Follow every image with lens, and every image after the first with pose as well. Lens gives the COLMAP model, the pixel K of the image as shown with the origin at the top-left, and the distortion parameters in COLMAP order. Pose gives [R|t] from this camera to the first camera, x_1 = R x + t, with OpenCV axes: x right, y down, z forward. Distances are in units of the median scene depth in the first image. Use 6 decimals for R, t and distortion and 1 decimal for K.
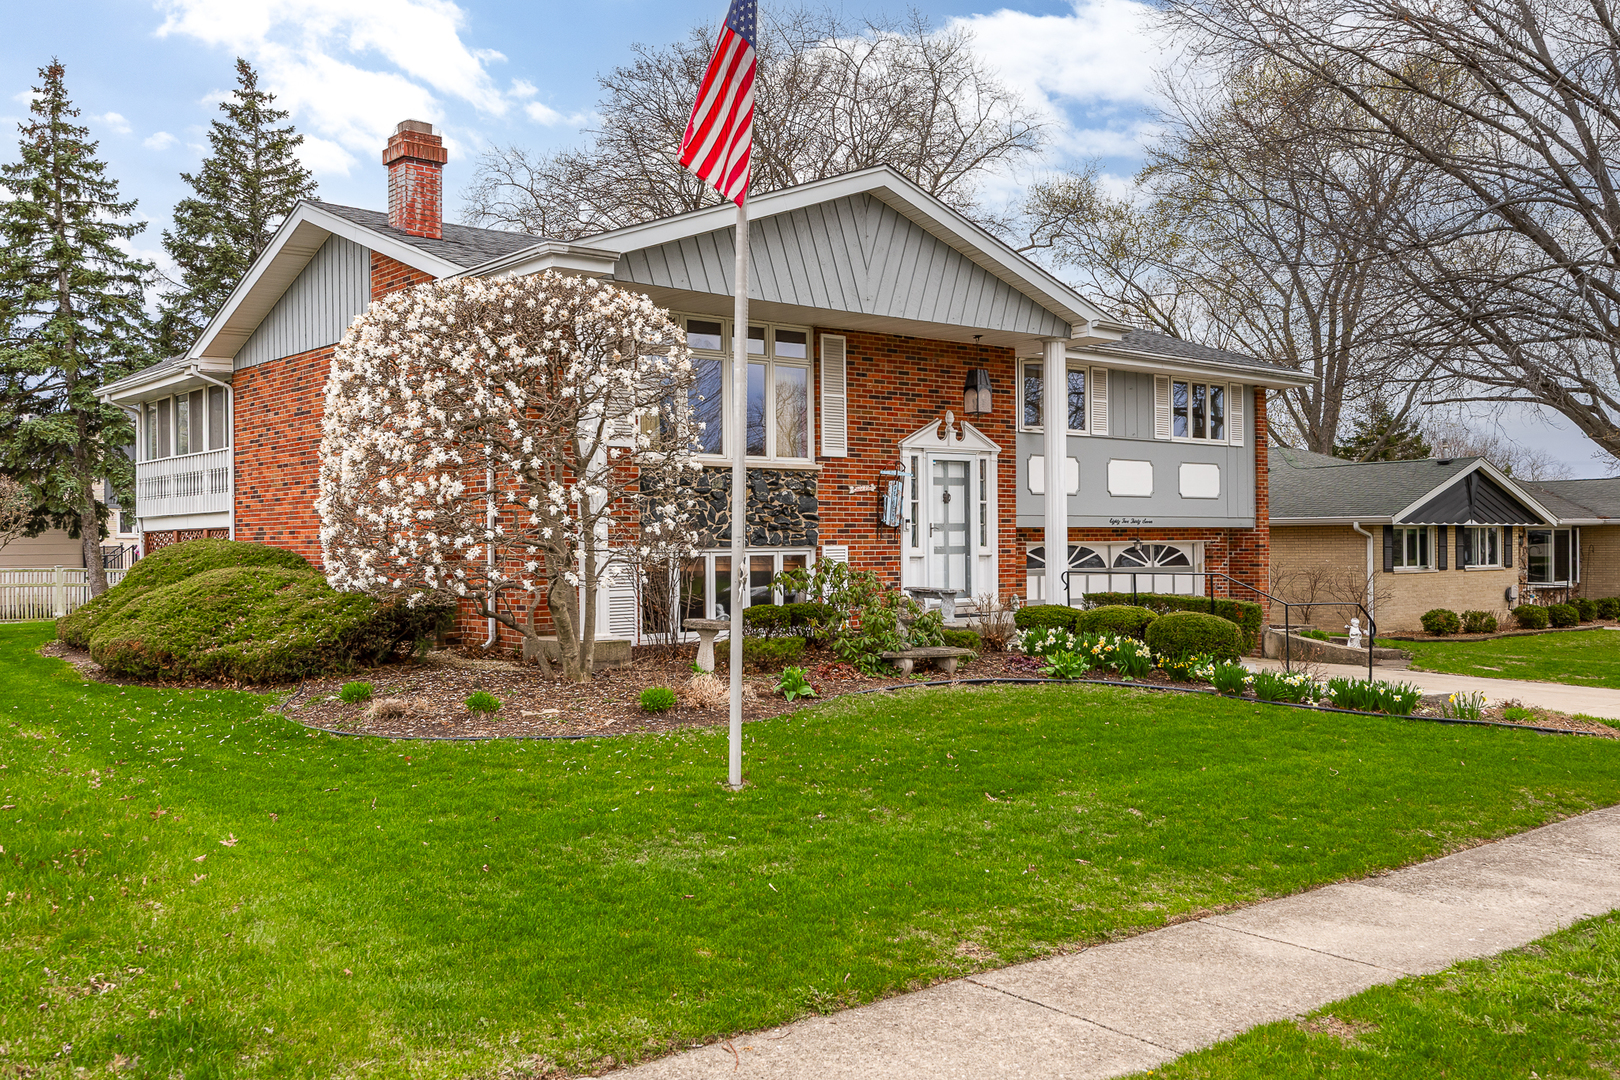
lens RADIAL K [[1350.3, 0, 809.4], [0, 1350.3, 527.4], [0, 0, 1]] dist [-0.001124, -0.002022]
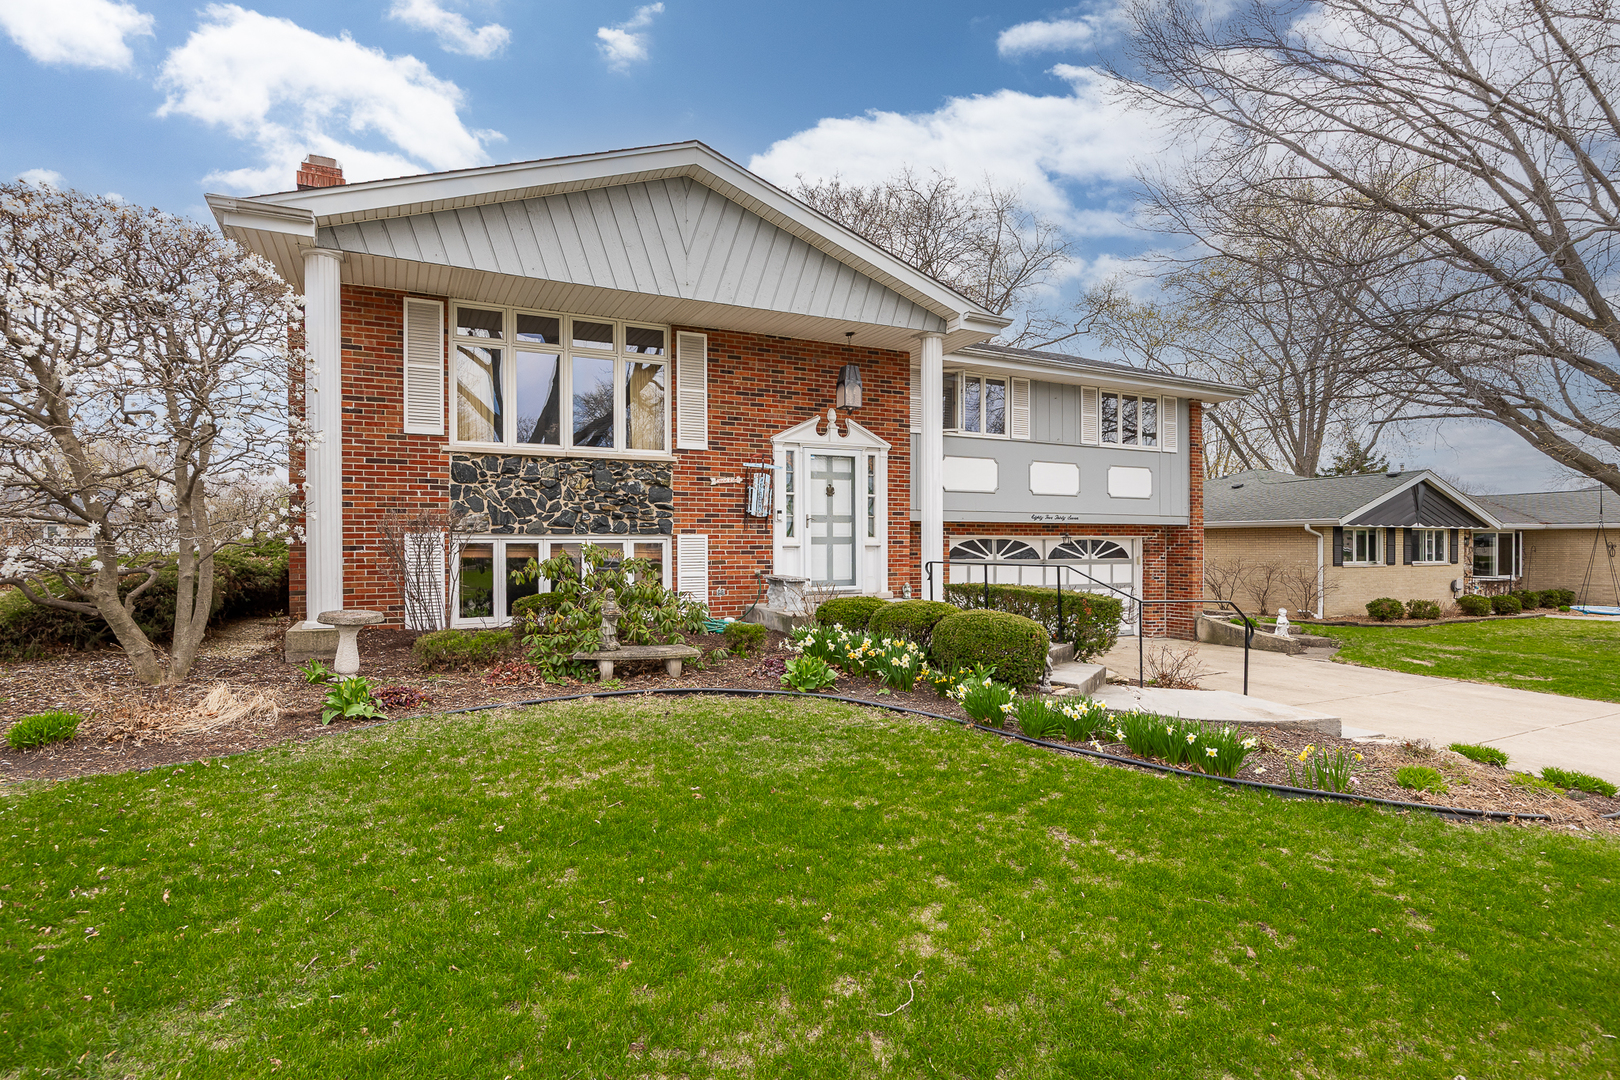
lens RADIAL K [[792.8, 0, 810.0], [0, 792.8, 540.0], [0, 0, 1]] dist [-0.010994, 0.000117]
pose [[0.976444, 0.004449, -0.215724, 0.211902], [-0.003130, 0.999974, 0.006459, 0.011986], [0.215747, -0.005632, 0.976433, 0.373226]]
